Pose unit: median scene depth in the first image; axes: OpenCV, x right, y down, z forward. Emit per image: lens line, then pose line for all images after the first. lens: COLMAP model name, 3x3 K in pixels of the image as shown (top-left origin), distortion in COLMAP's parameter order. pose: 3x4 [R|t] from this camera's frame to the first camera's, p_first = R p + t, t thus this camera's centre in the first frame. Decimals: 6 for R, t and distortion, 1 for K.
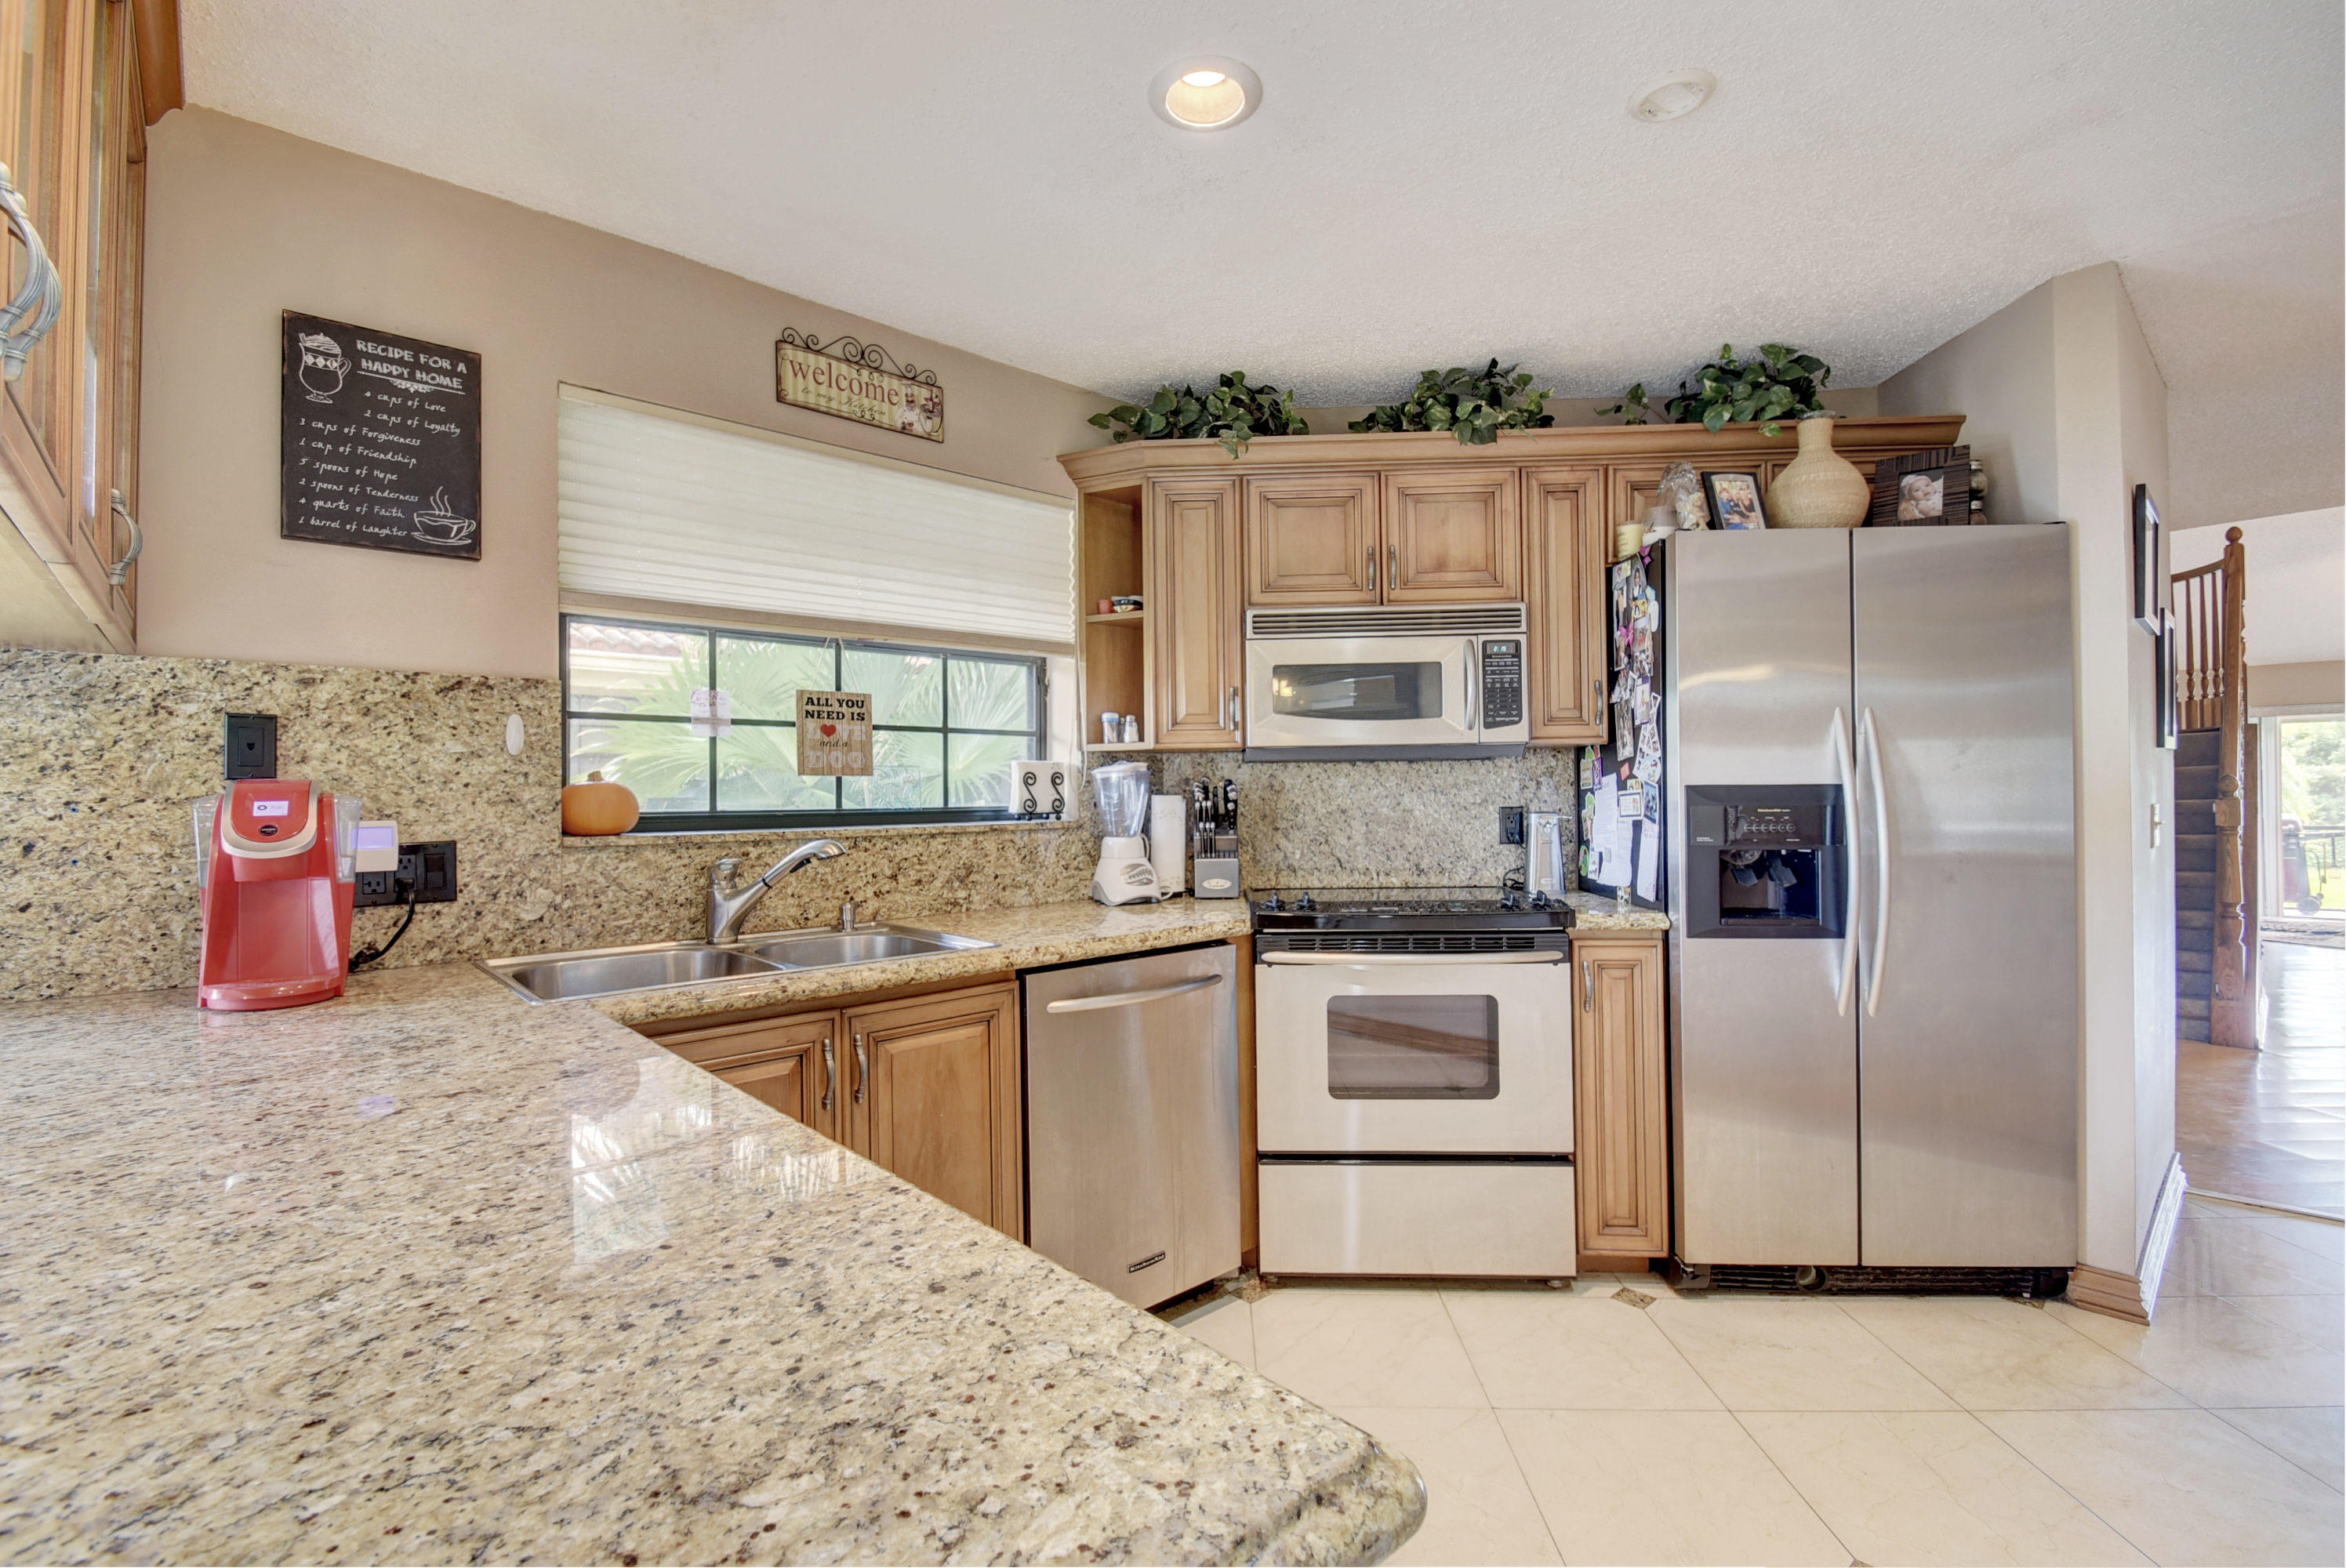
lens RADIAL K [[1022.7, 0, 1157.0], [0, 1022.7, 781.3], [0, 0, 1]] dist [0.002560, -0.006007]
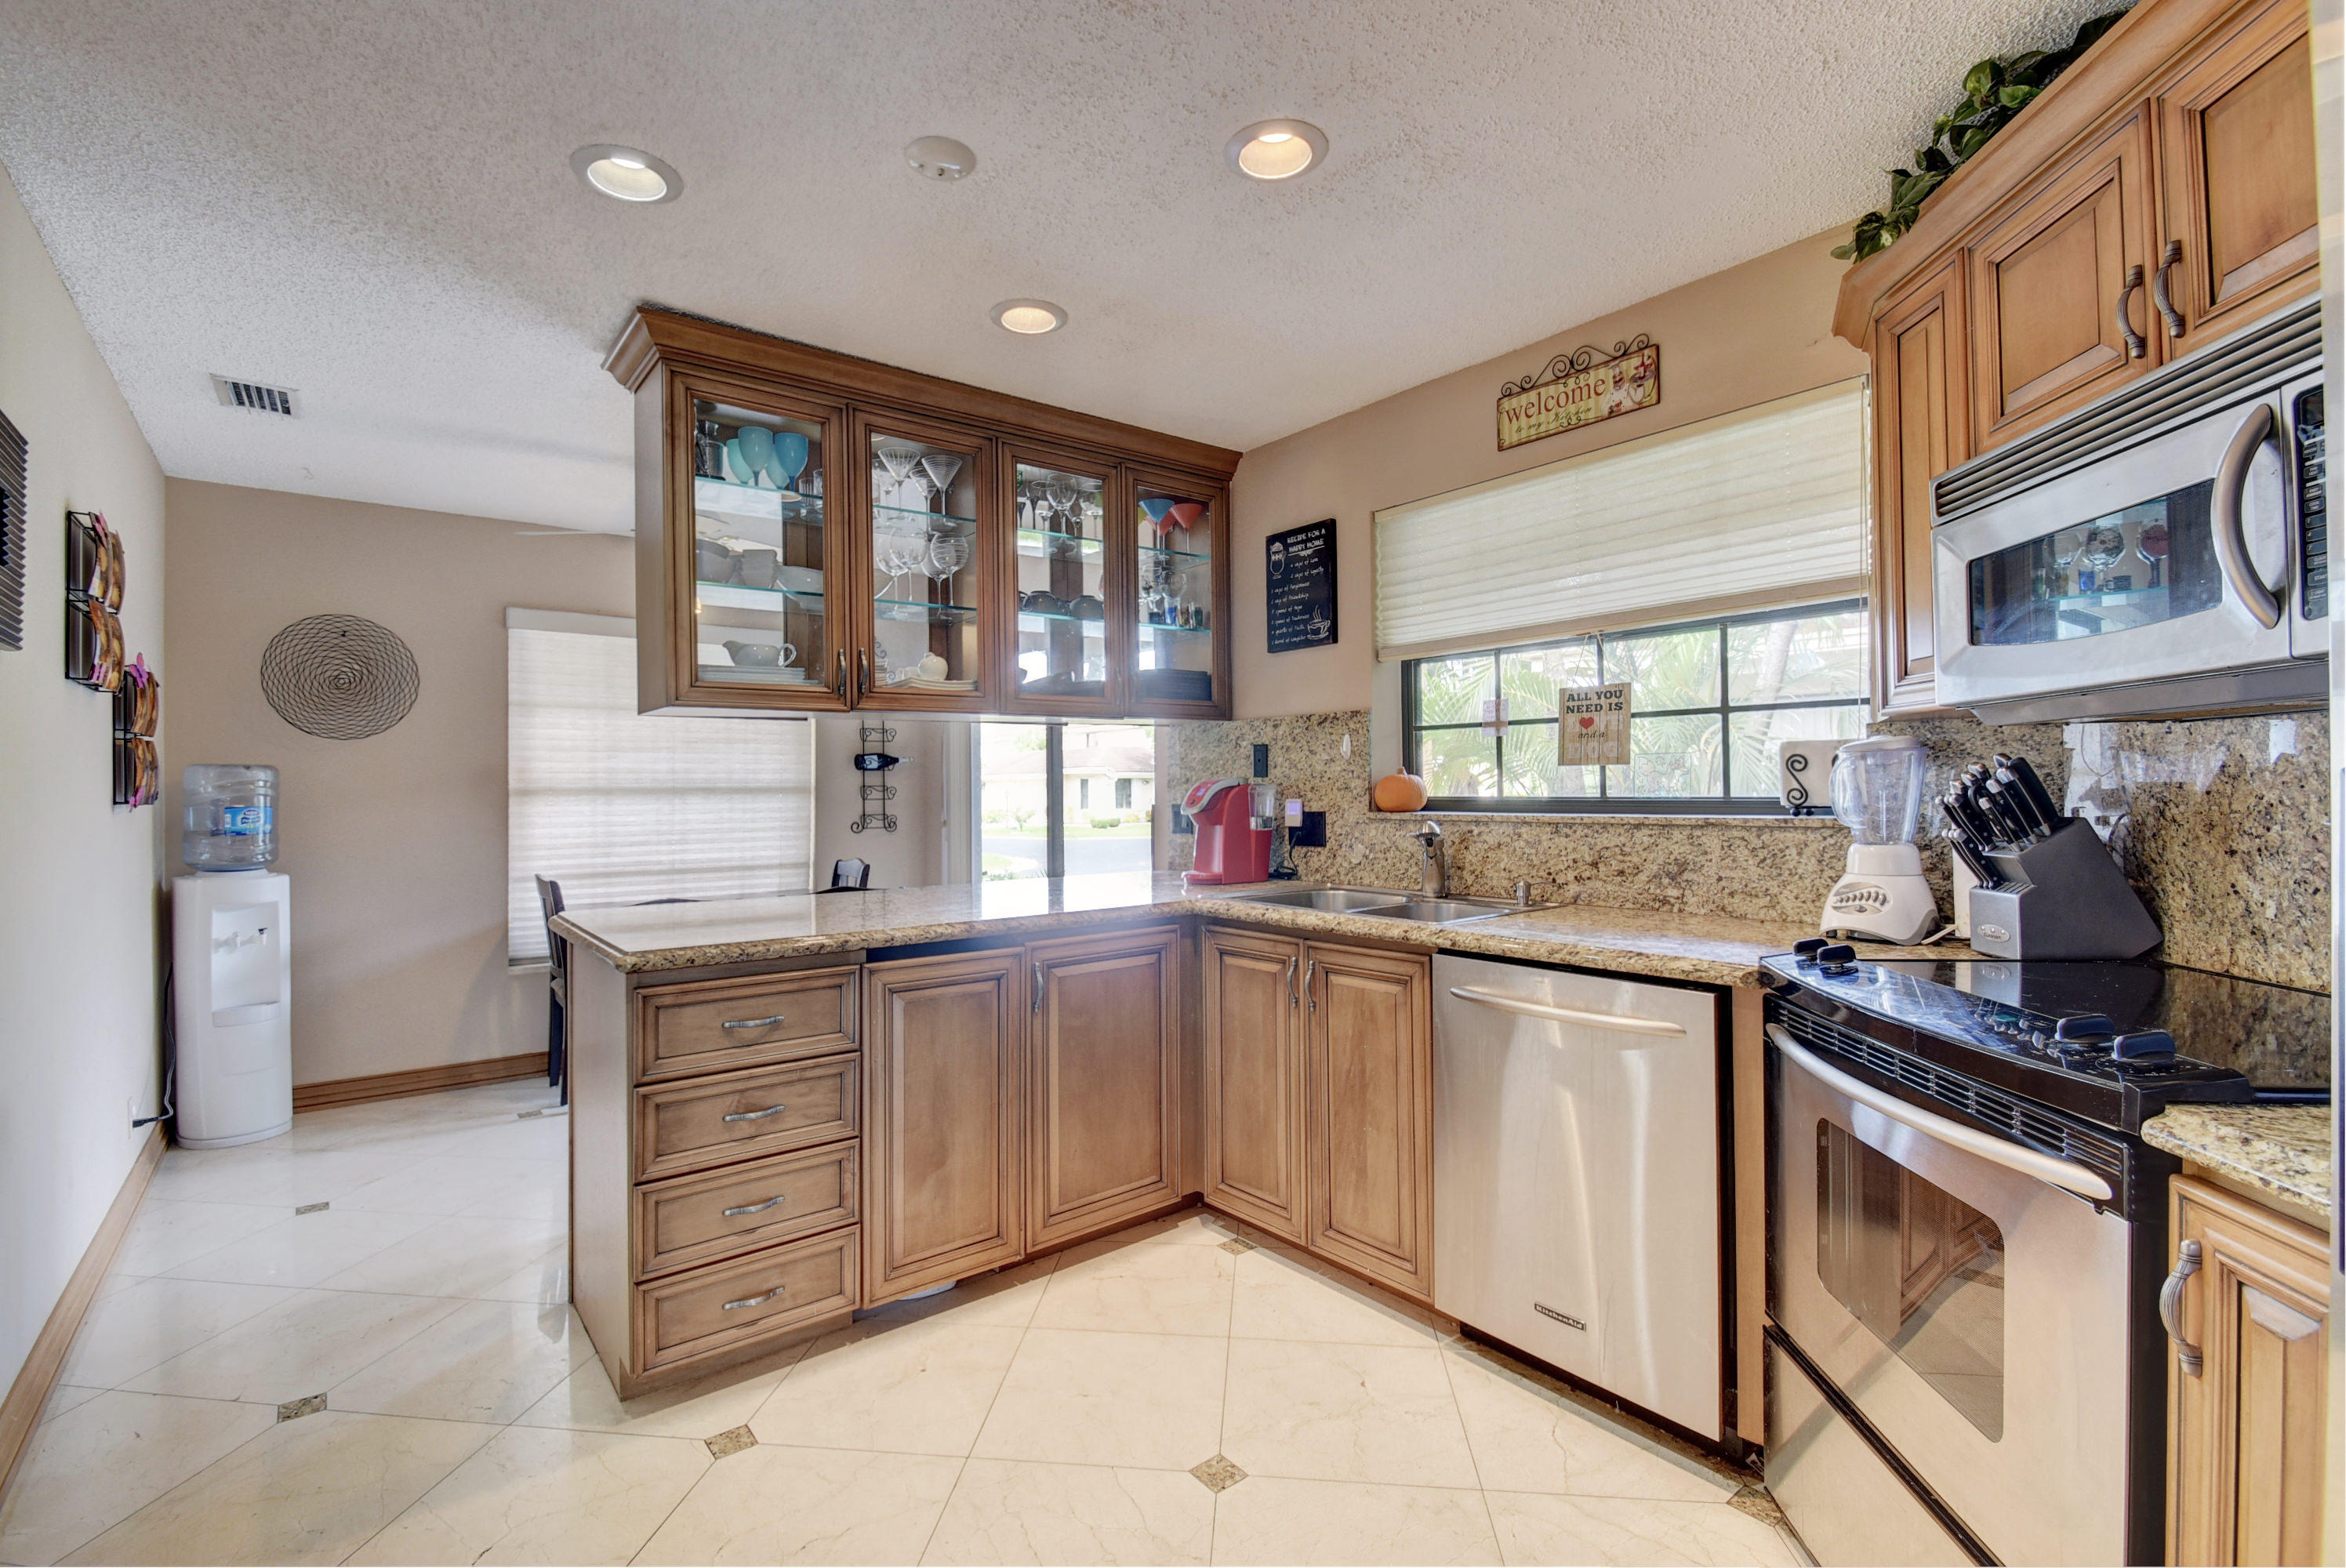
lens RADIAL K [[1022.7, 0, 1166.5], [0, 1022.7, 778.6], [0, 0, 1]] dist [0.002560, -0.006007]
pose [[-0.052390, 0.000242, -0.998627, 0.767831], [0.022991, 0.999735, -0.000964, -0.000722], [0.998362, -0.023010, -0.052382, 0.619761]]
